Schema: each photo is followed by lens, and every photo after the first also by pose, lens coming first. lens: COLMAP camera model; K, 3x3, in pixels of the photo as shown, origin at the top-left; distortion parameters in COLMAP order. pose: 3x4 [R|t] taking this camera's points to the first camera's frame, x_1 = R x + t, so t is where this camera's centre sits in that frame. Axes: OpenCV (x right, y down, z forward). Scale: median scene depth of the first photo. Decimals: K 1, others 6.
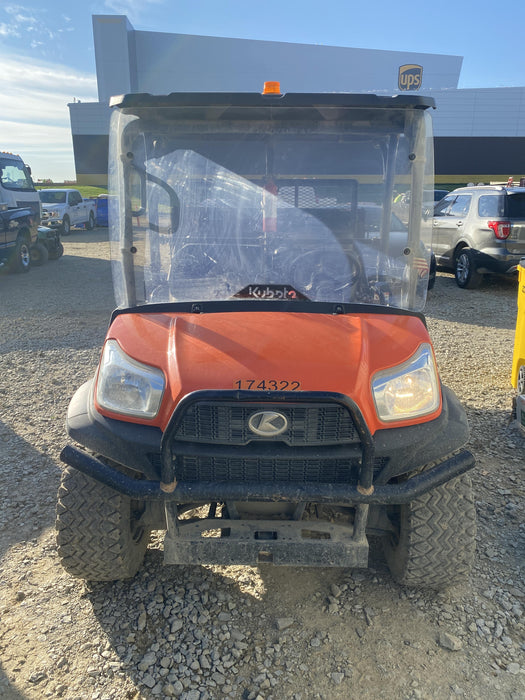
lens RADIAL K [[570.5, 0, 262.5], [0, 570.5, 350.0], [0, 0, 1]] dist [-0.006520, -0.002145]
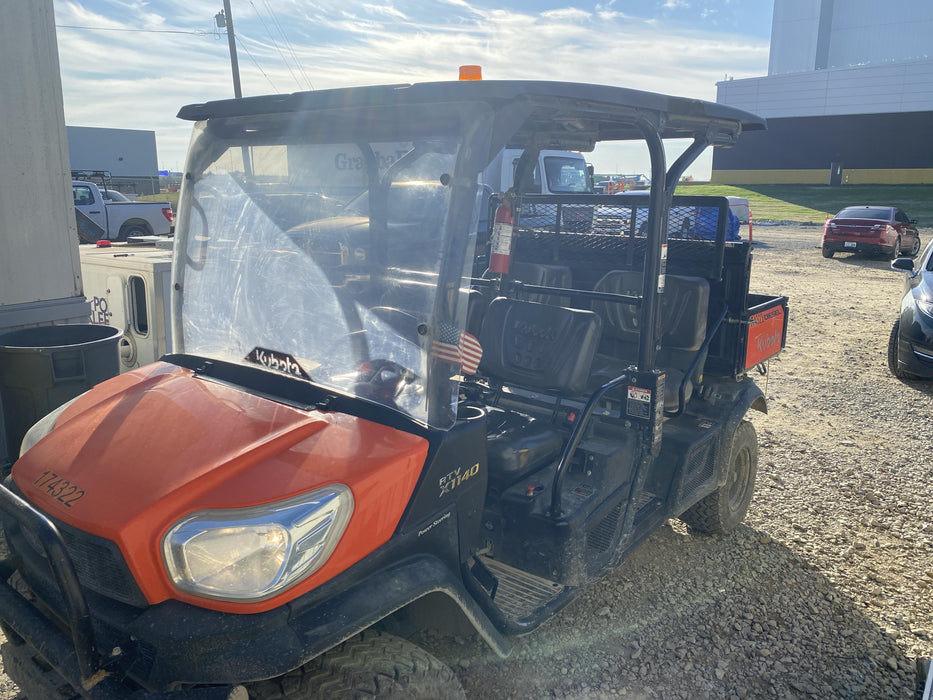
lens RADIAL K [[712.8, 0, 496.3], [0, 712.8, 349.2], [0, 0, 1]] dist [0.001863, -0.000588]
pose [[0.783345, 0.138482, -0.605965, 0.766947], [-0.167213, 0.985878, 0.009143, -0.169906], [0.598674, 0.094163, 0.795438, 0.453029]]
